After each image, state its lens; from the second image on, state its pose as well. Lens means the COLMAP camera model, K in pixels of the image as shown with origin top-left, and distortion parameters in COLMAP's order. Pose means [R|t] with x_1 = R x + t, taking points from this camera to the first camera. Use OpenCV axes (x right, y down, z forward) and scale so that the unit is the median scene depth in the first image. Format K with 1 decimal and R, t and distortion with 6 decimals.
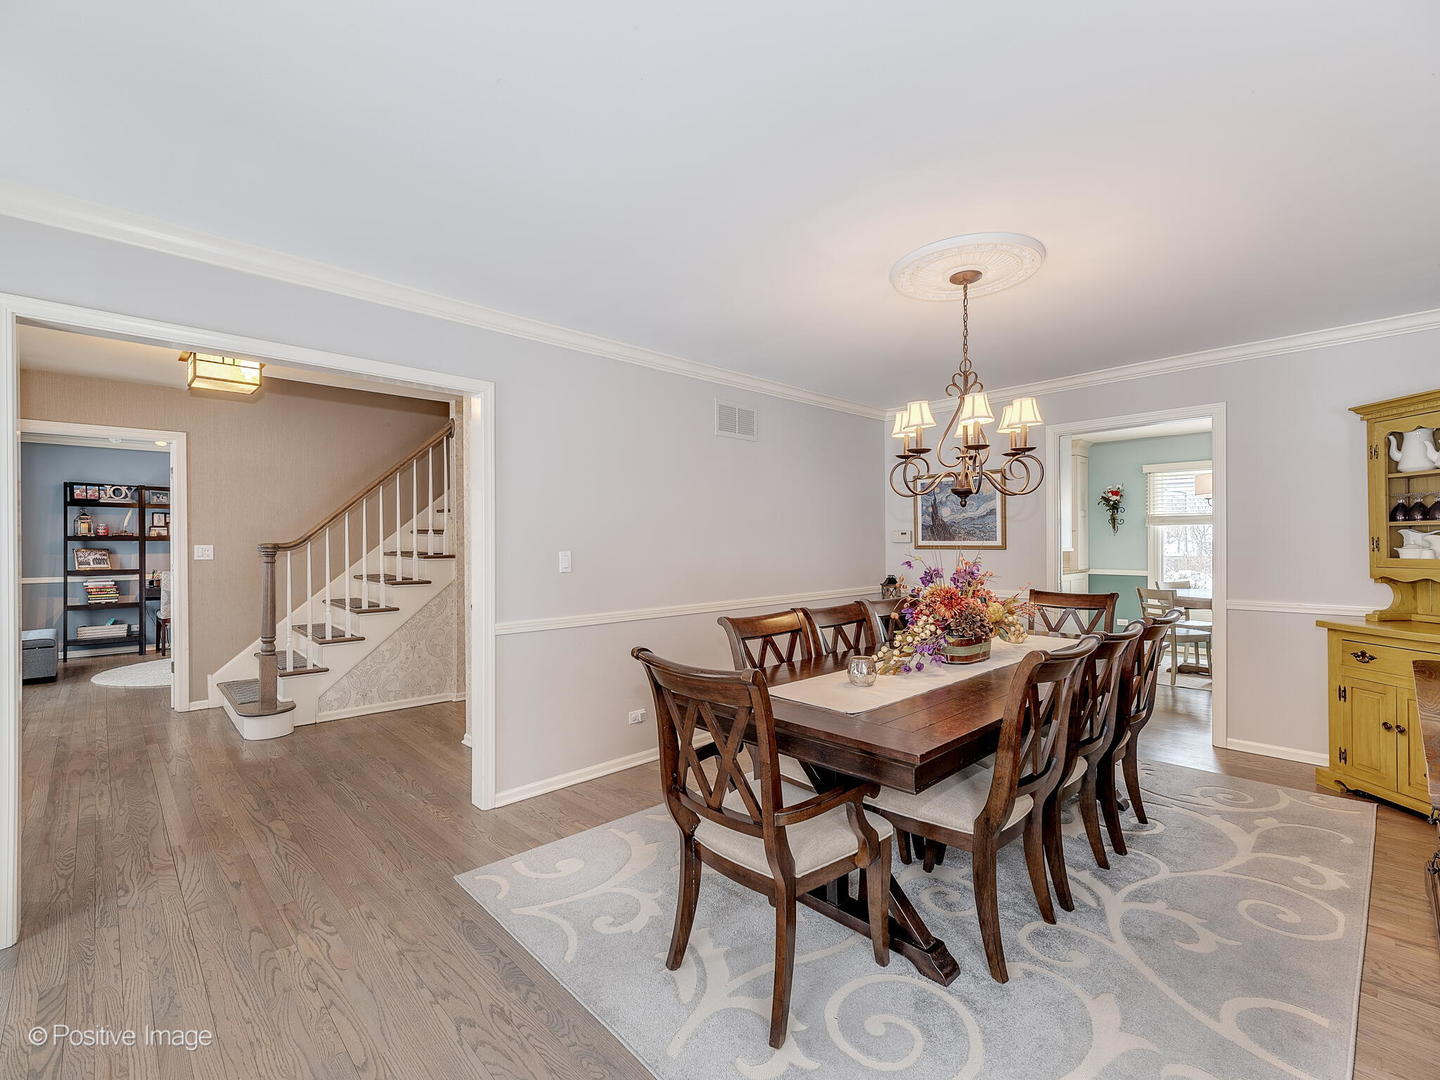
lens RADIAL K [[643.1, 0, 719.5], [0, 643.1, 540.6], [0, 0, 1]] dist [-0.001515, 0.000512]
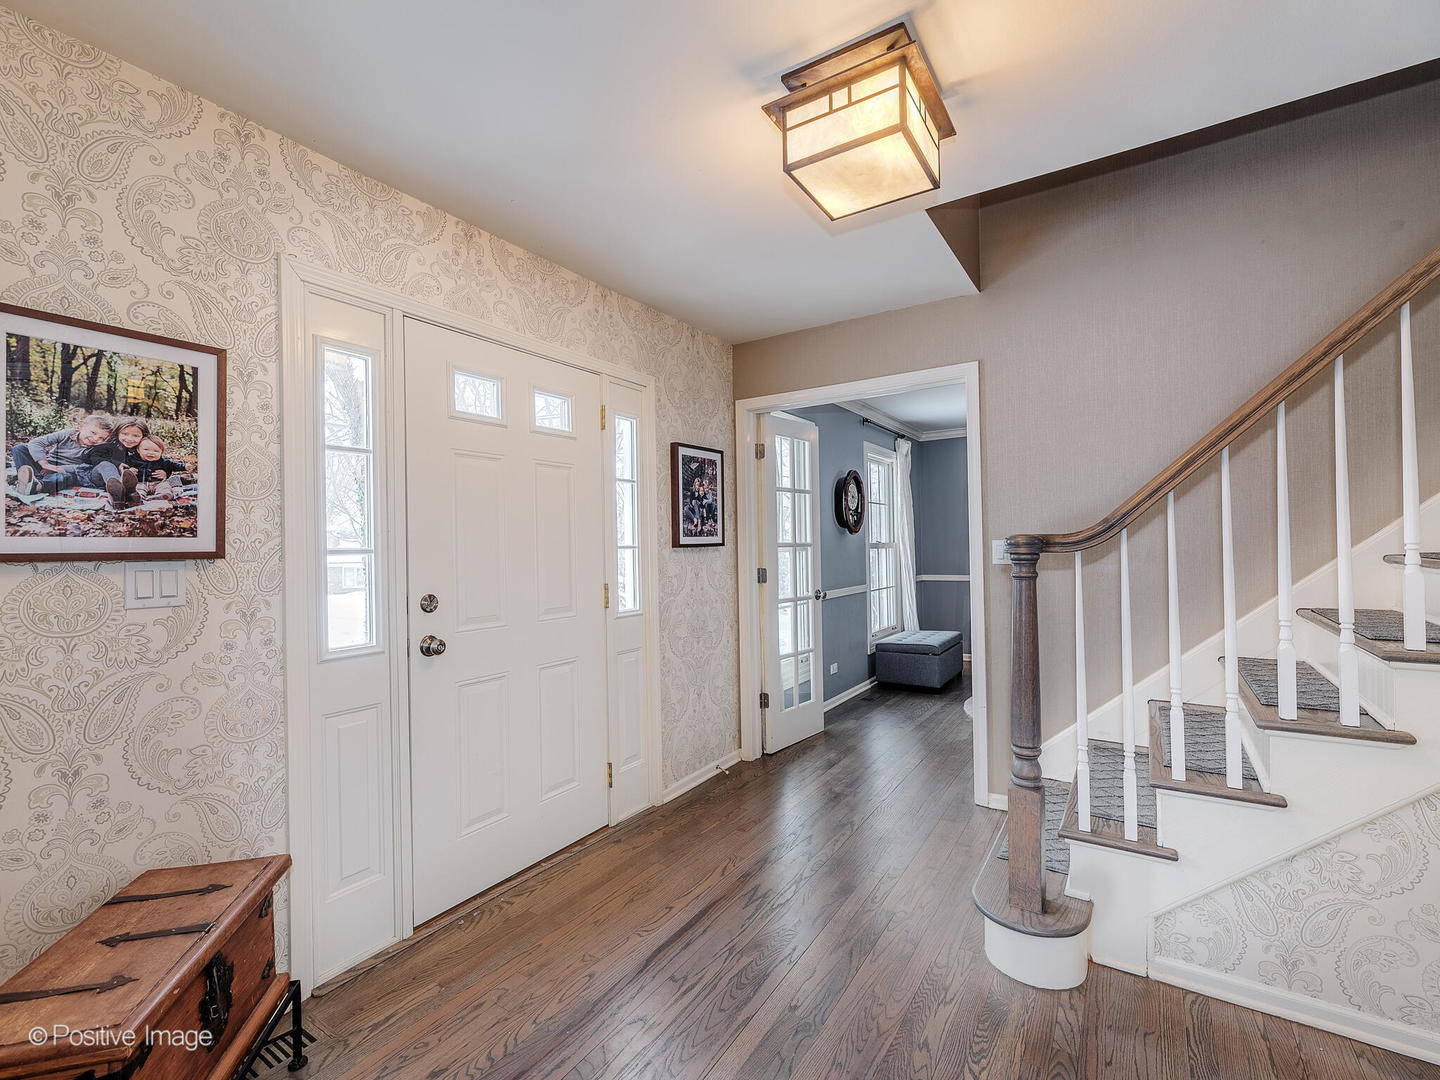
lens RADIAL K [[643.1, 0, 720.5], [0, 643.1, 539.0], [0, 0, 1]] dist [-0.001515, 0.000512]
pose [[0.239812, -0.005465, -0.970804, -0.303017], [0.011446, 0.999931, -0.002802, 0.005466], [0.970752, -0.010440, 0.239858, 0.656341]]
